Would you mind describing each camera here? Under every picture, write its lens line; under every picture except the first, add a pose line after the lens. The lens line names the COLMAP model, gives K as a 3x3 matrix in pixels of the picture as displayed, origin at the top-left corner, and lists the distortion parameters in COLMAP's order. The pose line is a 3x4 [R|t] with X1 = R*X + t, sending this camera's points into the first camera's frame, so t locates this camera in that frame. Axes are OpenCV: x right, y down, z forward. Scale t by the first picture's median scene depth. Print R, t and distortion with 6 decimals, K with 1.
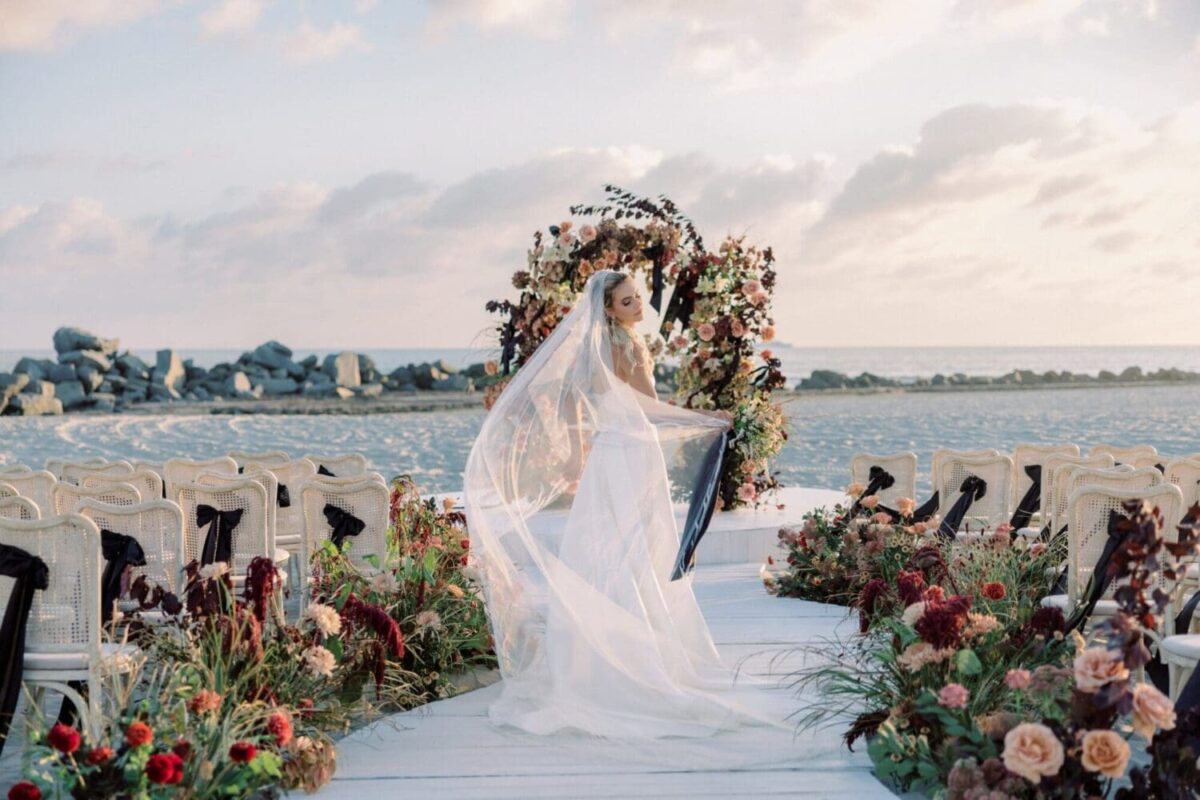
lens RADIAL K [[1571.2, 0, 600.0], [0, 1571.2, 400.0], [0, 0, 1]] dist [0.017792, -0.030456]
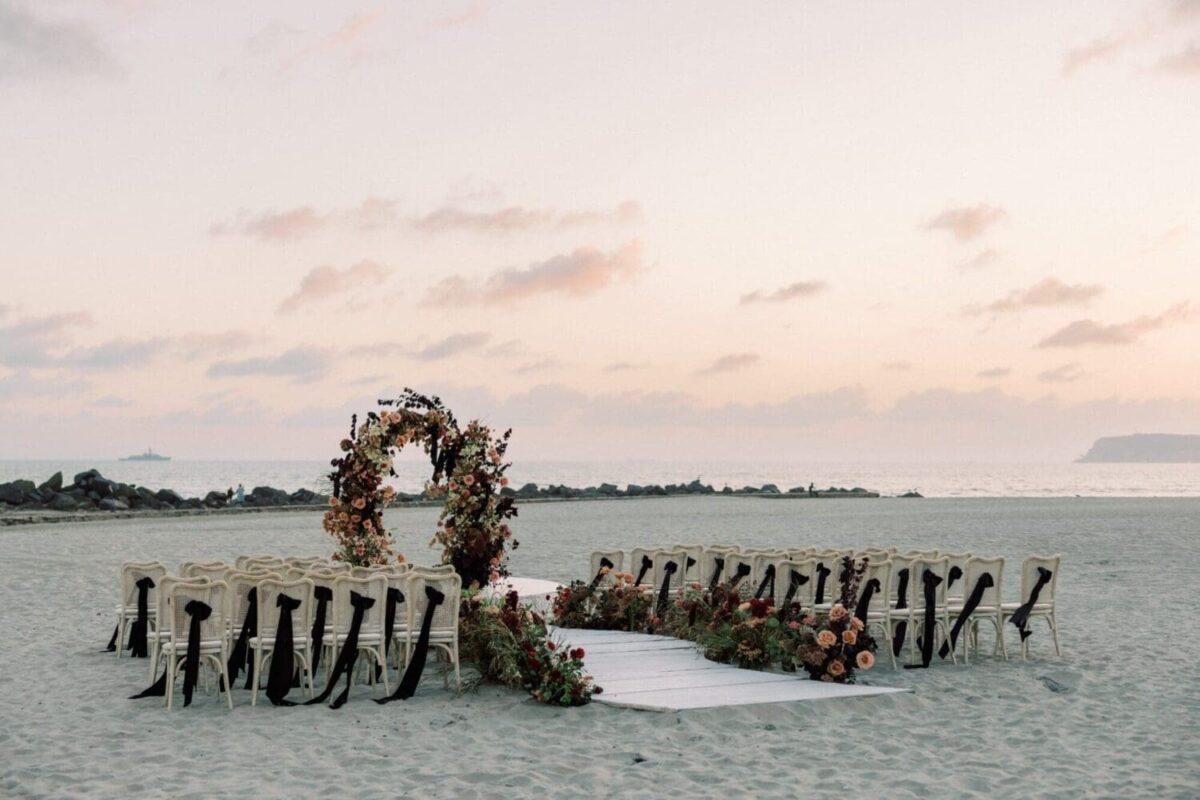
lens RADIAL K [[1571.2, 0, 600.0], [0, 1571.2, 400.0], [0, 0, 1]] dist [0.017792, -0.030456]
pose [[0.919575, 0.022425, 0.392275, -0.434073], [0.005547, 0.997530, -0.070029, -0.010226], [-0.392876, 0.066573, 0.917178, -0.543533]]
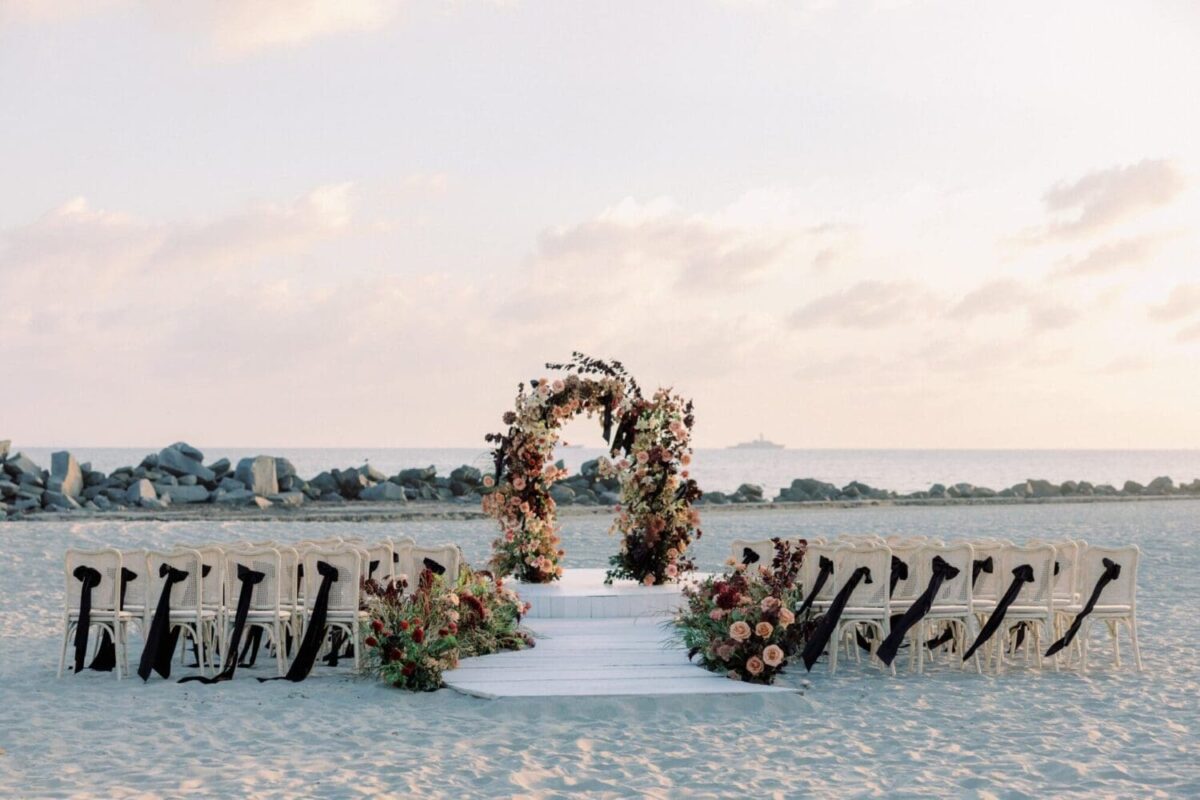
lens RADIAL K [[2045.2, 0, 600.0], [0, 2045.2, 400.0], [0, 0, 1]] dist [-0.022901, 0.217196]
pose [[0.999610, 0.006795, 0.027075, -0.019500], [-0.005268, 0.998413, -0.056071, 0.008054], [-0.027413, 0.055906, 0.998060, -0.796479]]
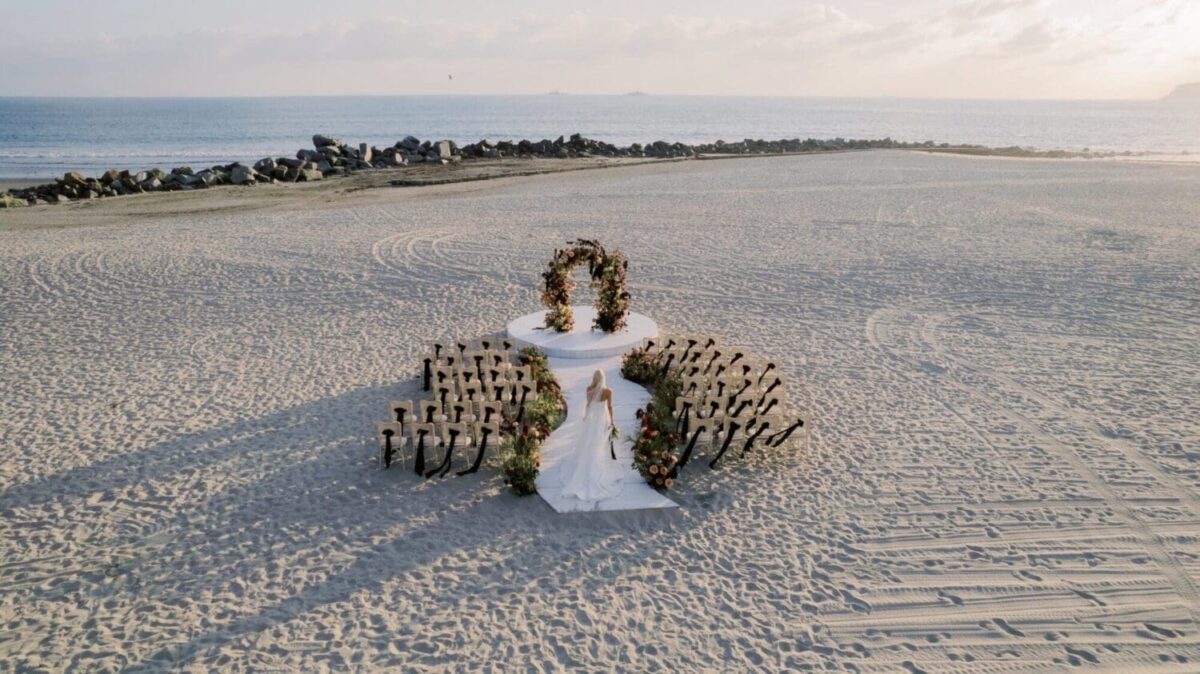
lens RADIAL K [[760.7, 0, 600.0], [0, 760.7, 337.0], [0, 0, 1]] dist [-0.030380, -0.000028]
pose [[0.998146, -0.015289, 0.058906, -0.044224], [-0.002461, 0.956999, 0.290081, -0.400018], [-0.060808, -0.289688, 0.955188, -0.607474]]
